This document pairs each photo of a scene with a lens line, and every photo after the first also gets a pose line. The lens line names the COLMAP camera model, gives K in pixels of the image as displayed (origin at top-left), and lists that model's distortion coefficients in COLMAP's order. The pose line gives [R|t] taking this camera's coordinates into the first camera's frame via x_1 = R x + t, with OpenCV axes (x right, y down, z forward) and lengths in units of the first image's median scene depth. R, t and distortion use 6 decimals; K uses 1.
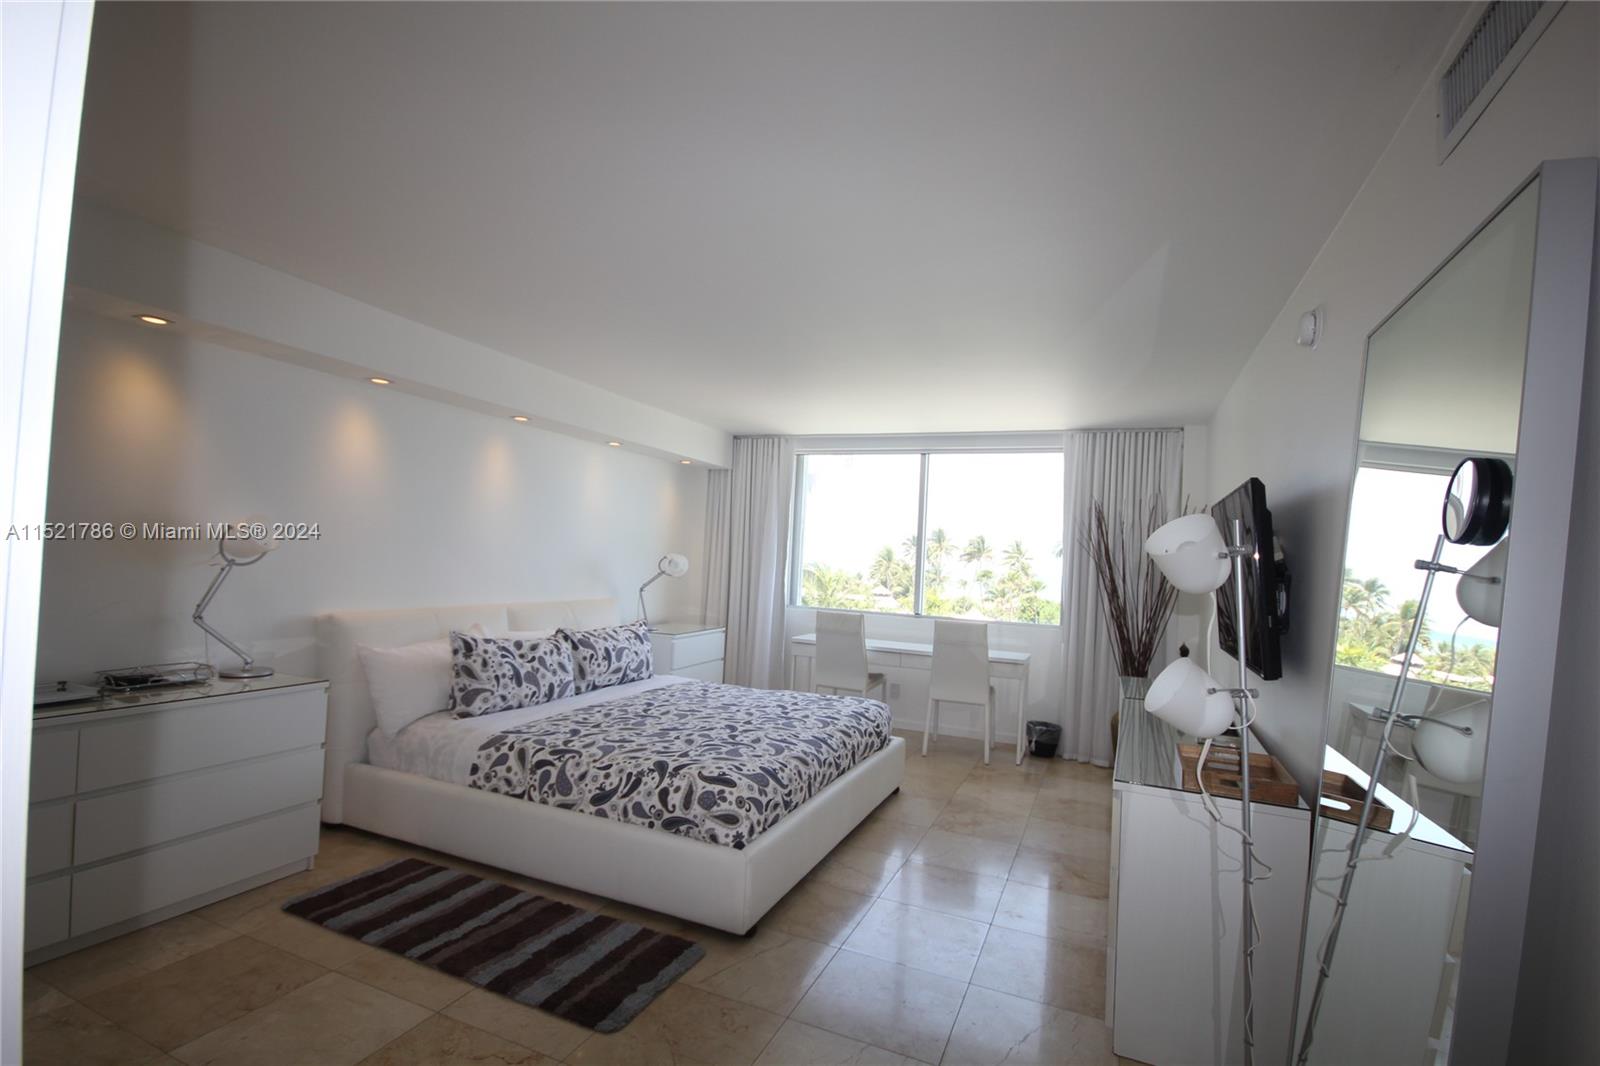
lens RADIAL K [[722.2, 0, 798.4], [0, 722.2, 536.8], [0, 0, 1]] dist [0.000429, -0.006153]
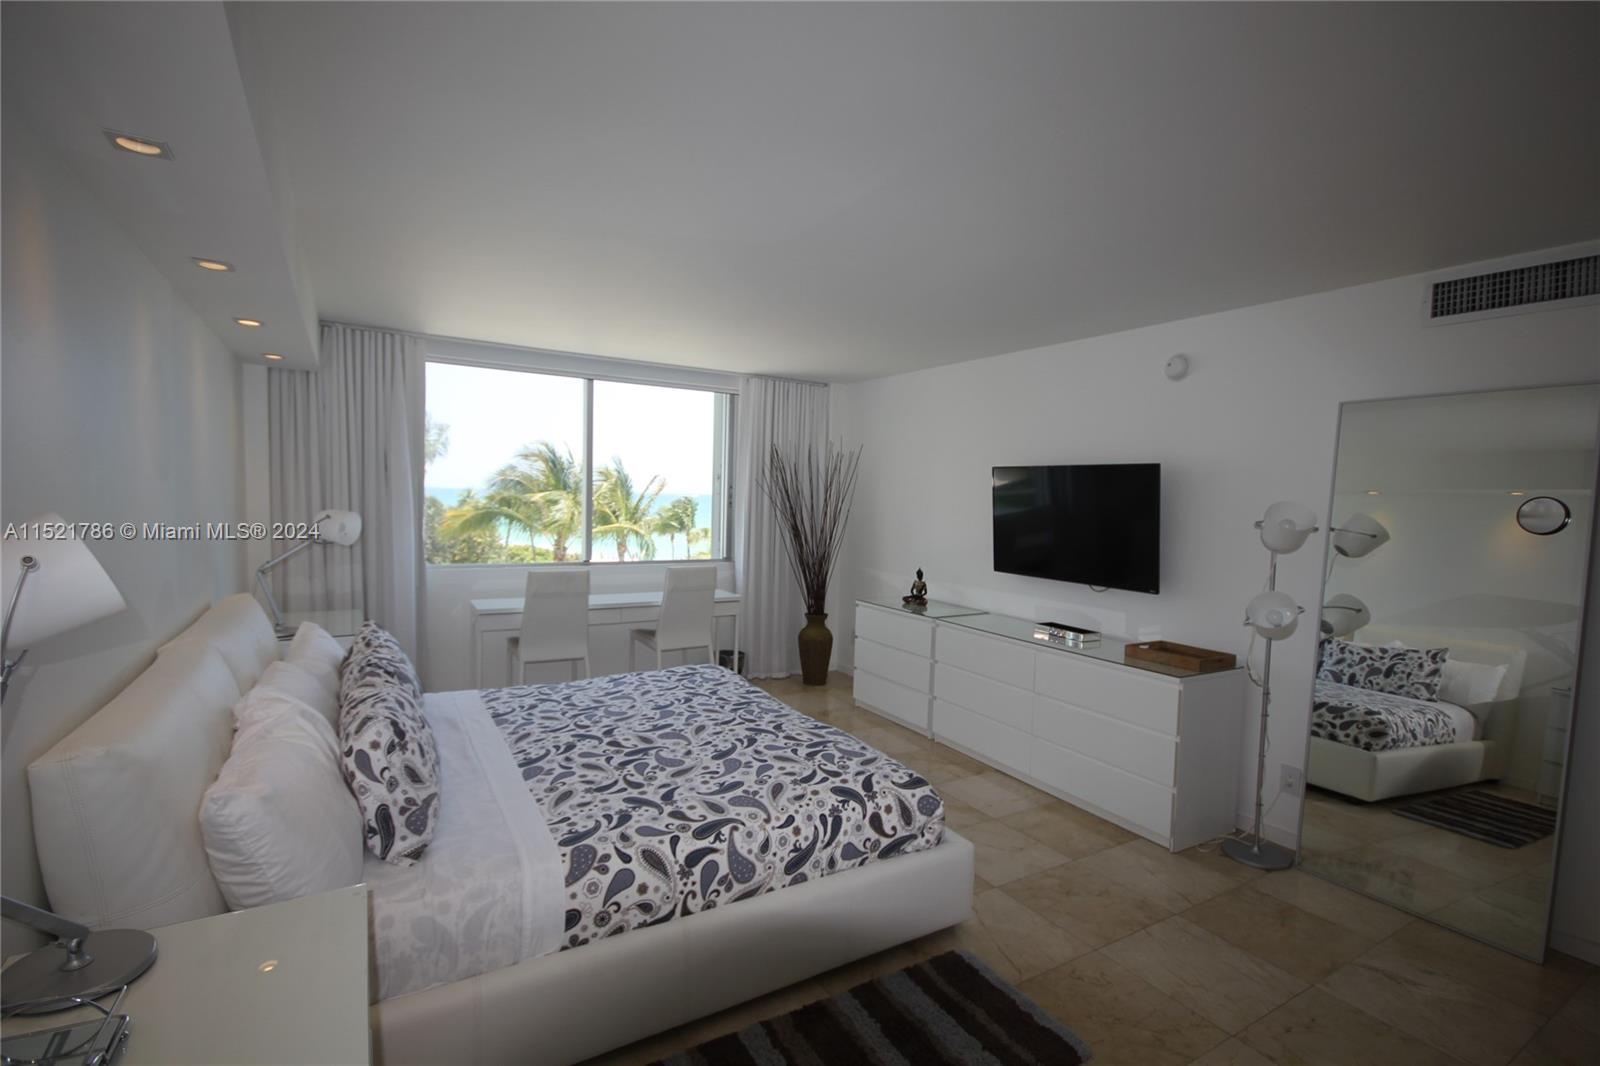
lens RADIAL K [[722.2, 0, 798.4], [0, 722.2, 536.8], [0, 0, 1]] dist [0.000429, -0.006153]
pose [[0.601394, -0.078587, 0.795078, -0.821290], [-0.023702, 0.992958, 0.116074, -0.068152], [-0.798601, -0.088651, 0.595296, 0.546480]]
